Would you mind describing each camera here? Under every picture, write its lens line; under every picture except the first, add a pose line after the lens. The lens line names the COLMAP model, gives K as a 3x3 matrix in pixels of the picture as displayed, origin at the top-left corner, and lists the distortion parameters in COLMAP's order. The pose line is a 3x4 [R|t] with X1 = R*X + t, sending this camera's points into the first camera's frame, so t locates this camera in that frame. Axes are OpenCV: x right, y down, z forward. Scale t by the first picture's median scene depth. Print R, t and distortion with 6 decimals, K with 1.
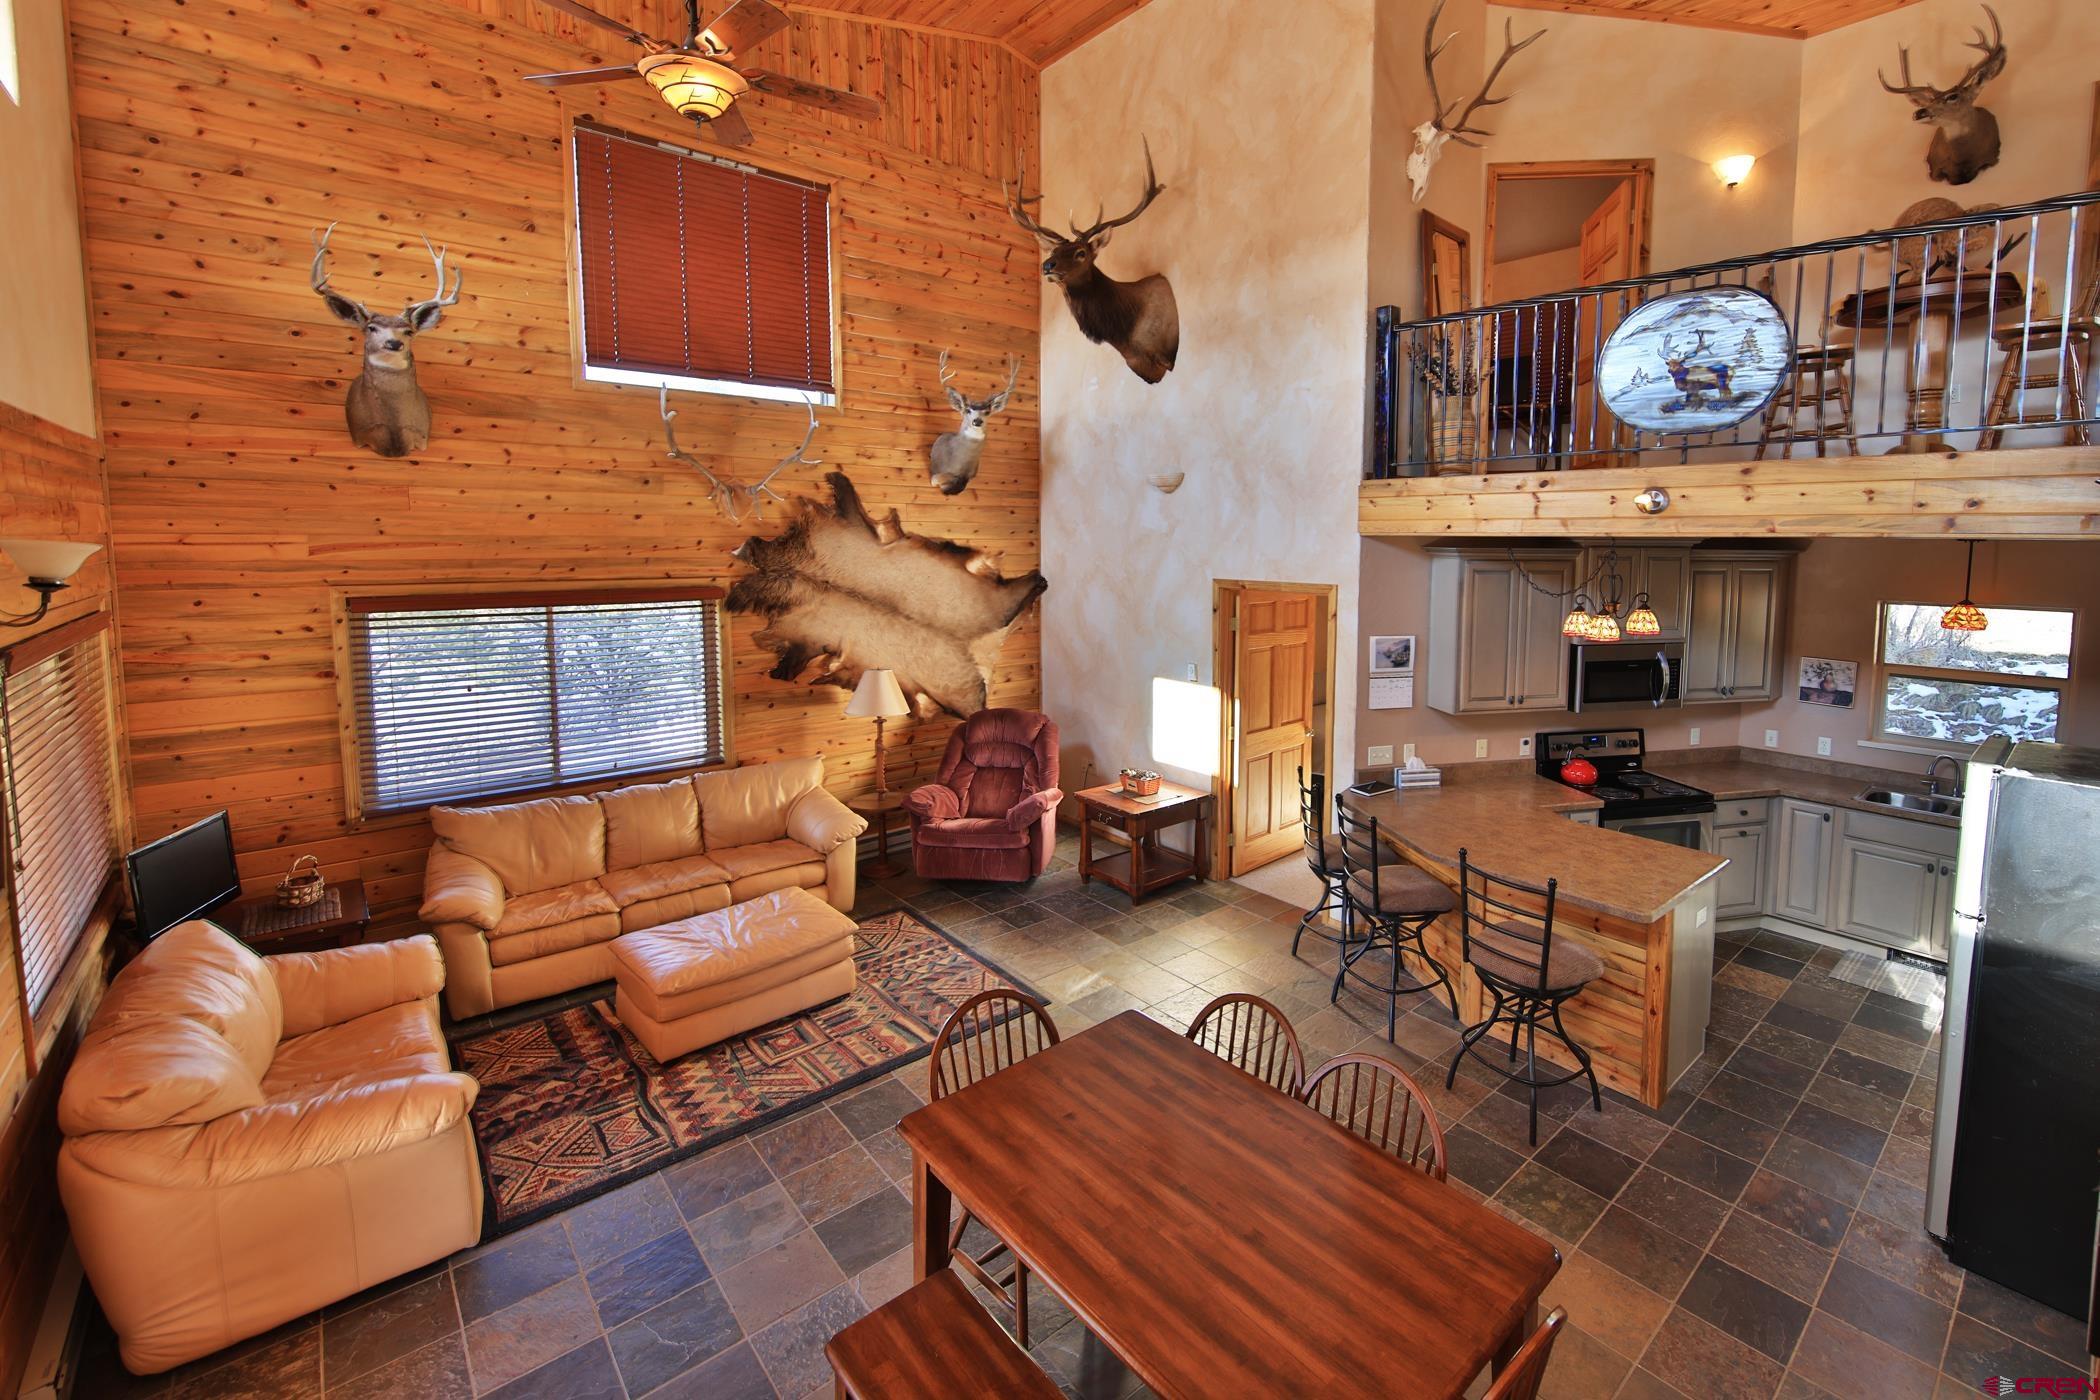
lens RADIAL K [[905.6, 0, 1188.4], [0, 905.6, 616.1], [0, 0, 1]] dist [-0.003512, -0.000871]
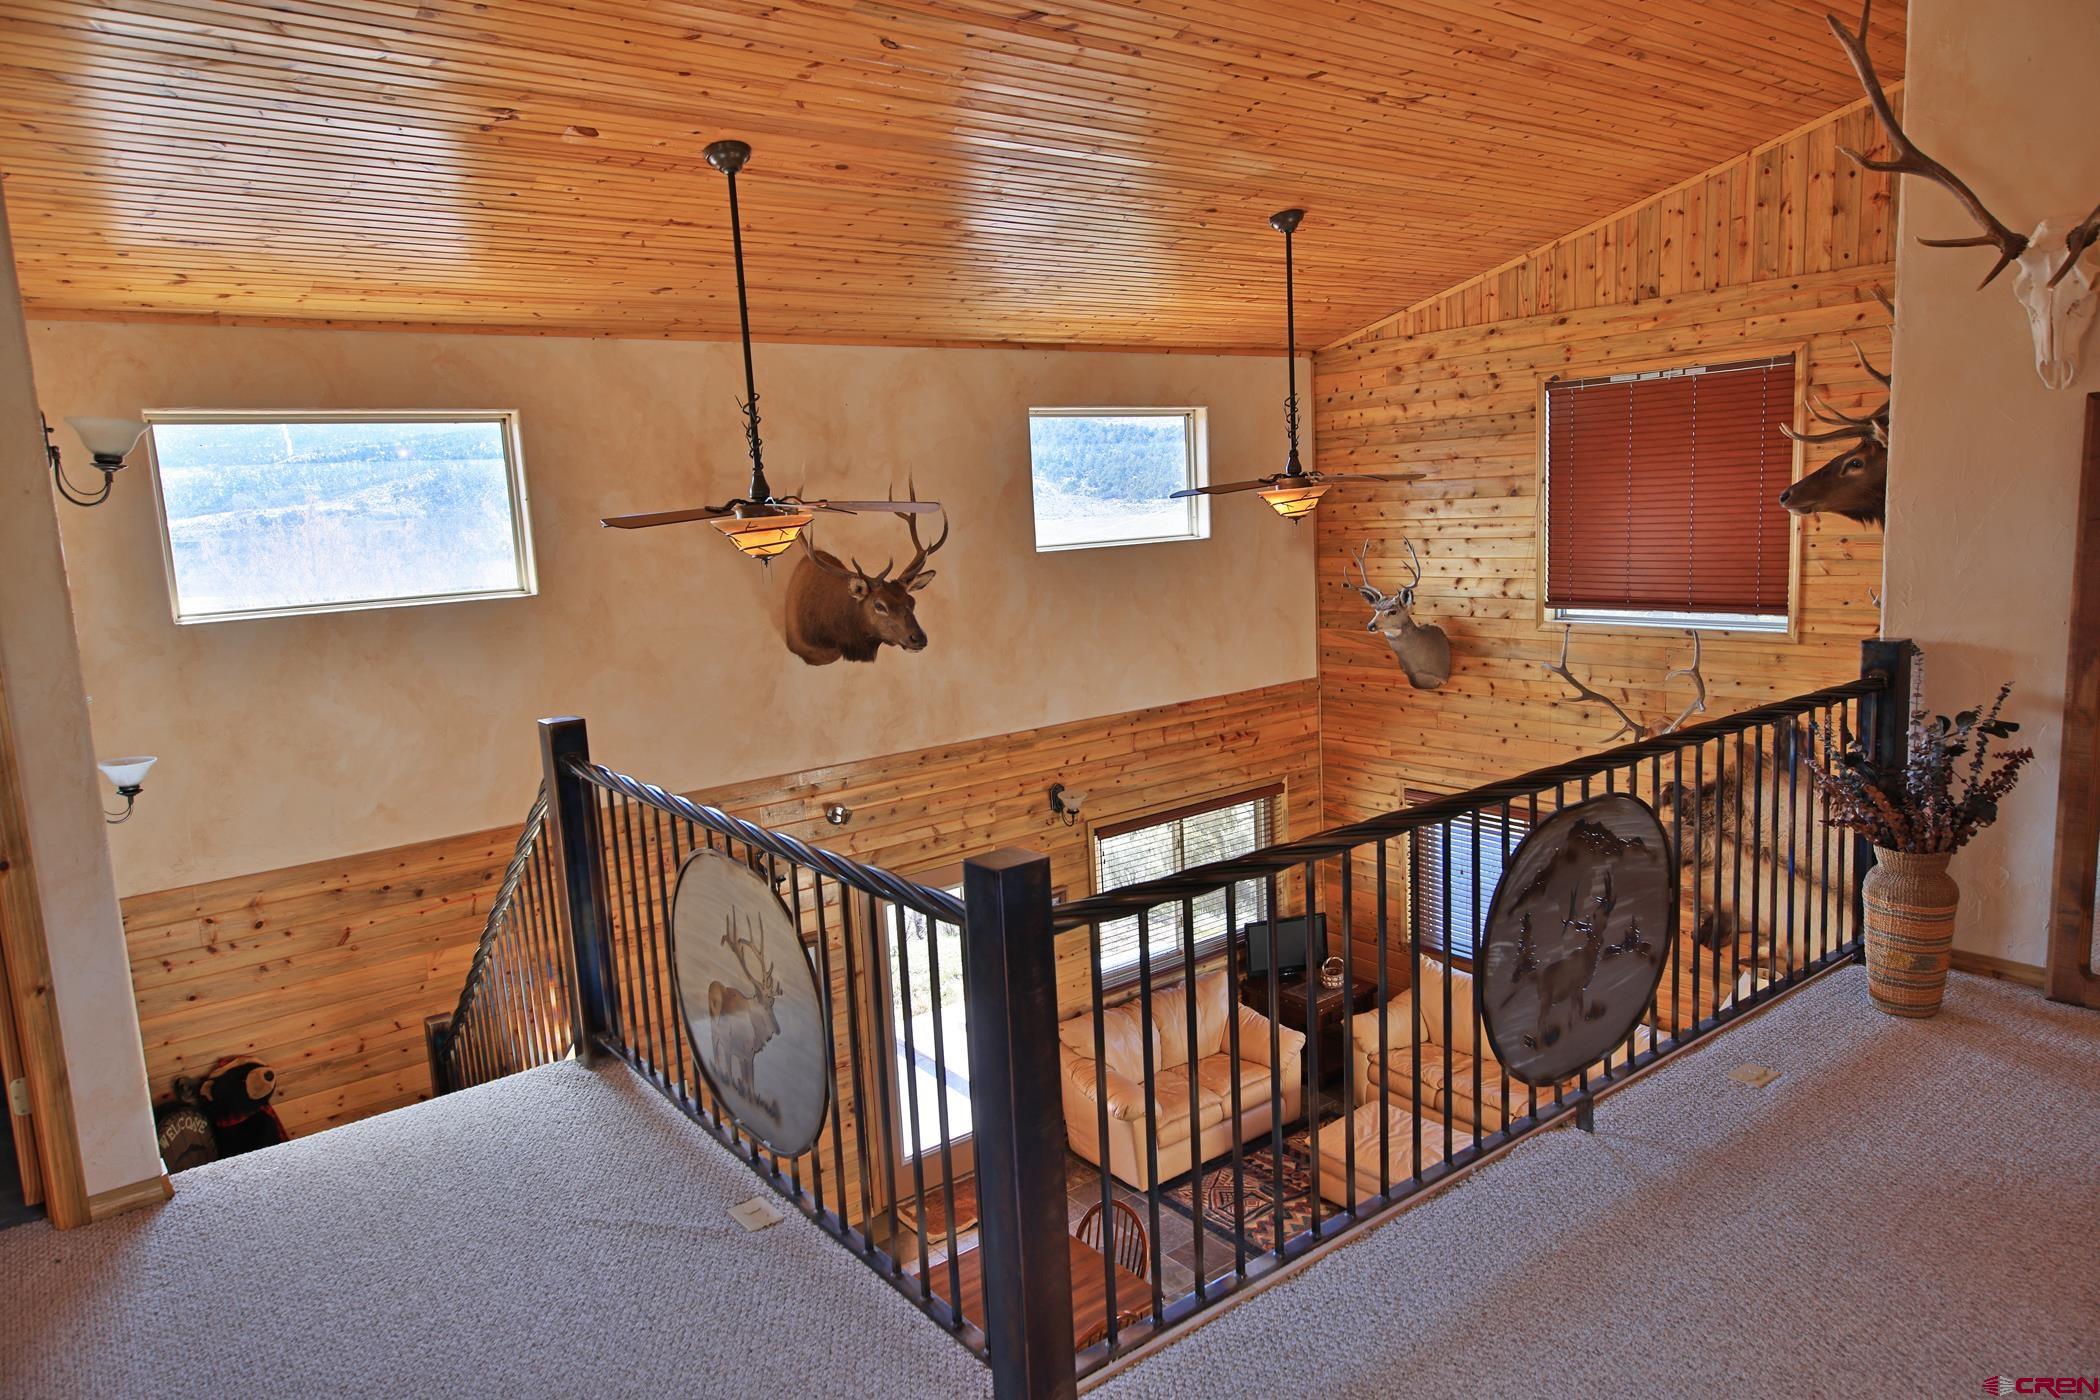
lens RADIAL K [[1343.6, 0, 1057.0], [0, 1343.6, 699.5], [0, 0, 1]] dist [0.016239, 0.000972]
pose [[-0.106477, 0.141978, -0.984126, 1.017318], [-0.038762, 0.988408, 0.146789, -0.391742], [0.993559, 0.053776, -0.099740, 0.600749]]
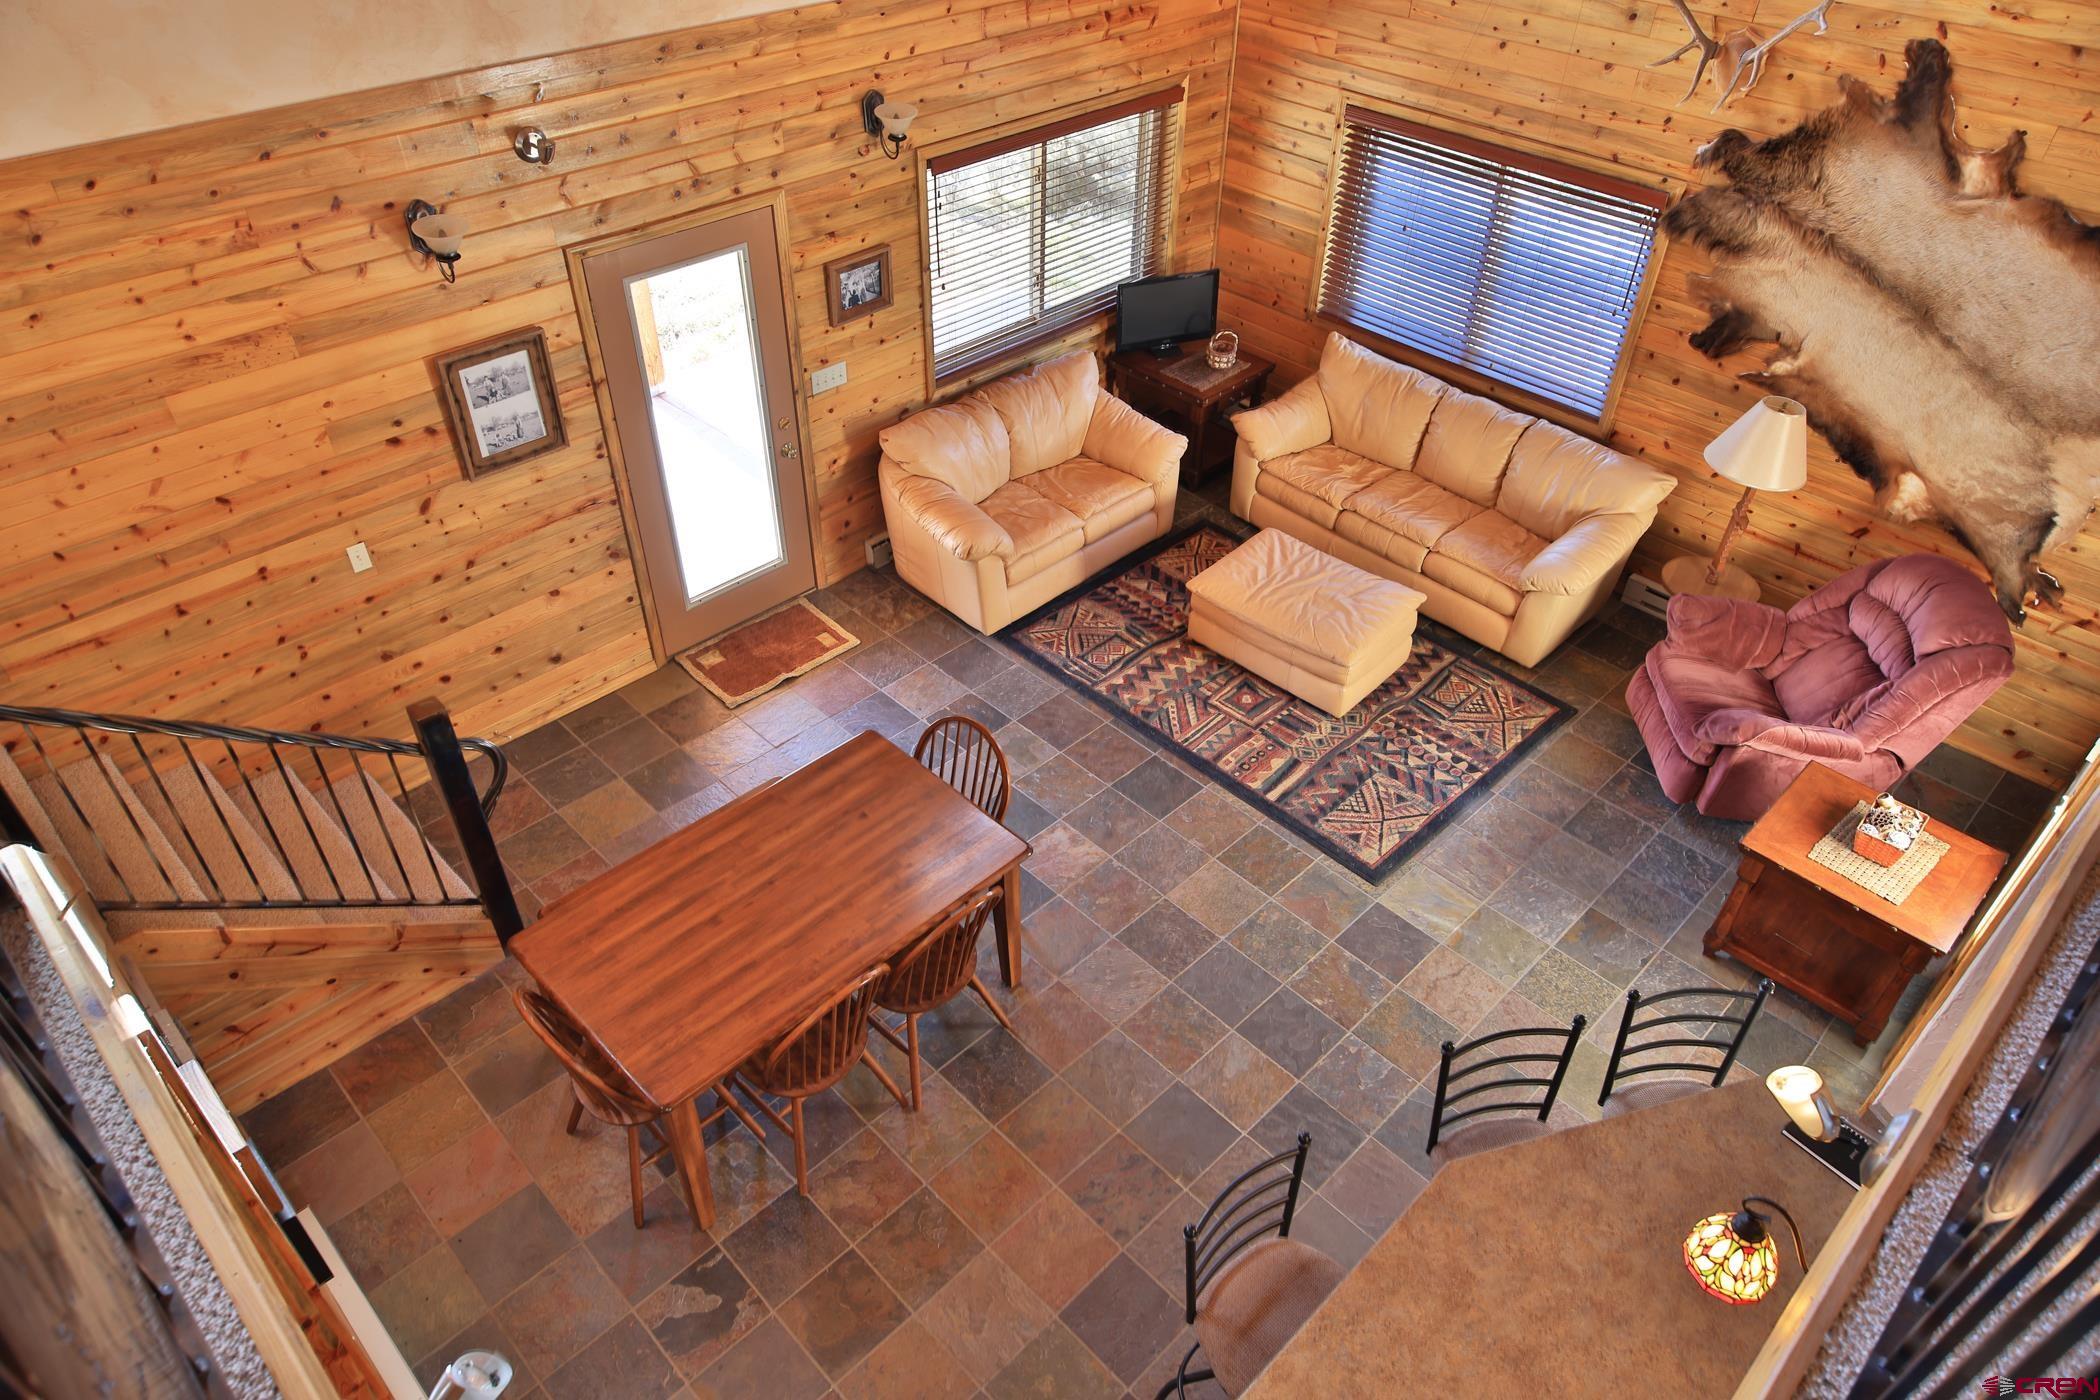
lens RADIAL K [[1343.6, 0, 1054.9], [0, 1343.6, 684.8], [0, 0, 1]] dist [0.016239, 0.000972]
pose [[0.014193, 0.625253, -0.780293, 0.593039], [-0.107997, 0.776765, 0.620462, -0.376915], [0.994050, 0.075463, 0.078550, 0.541158]]
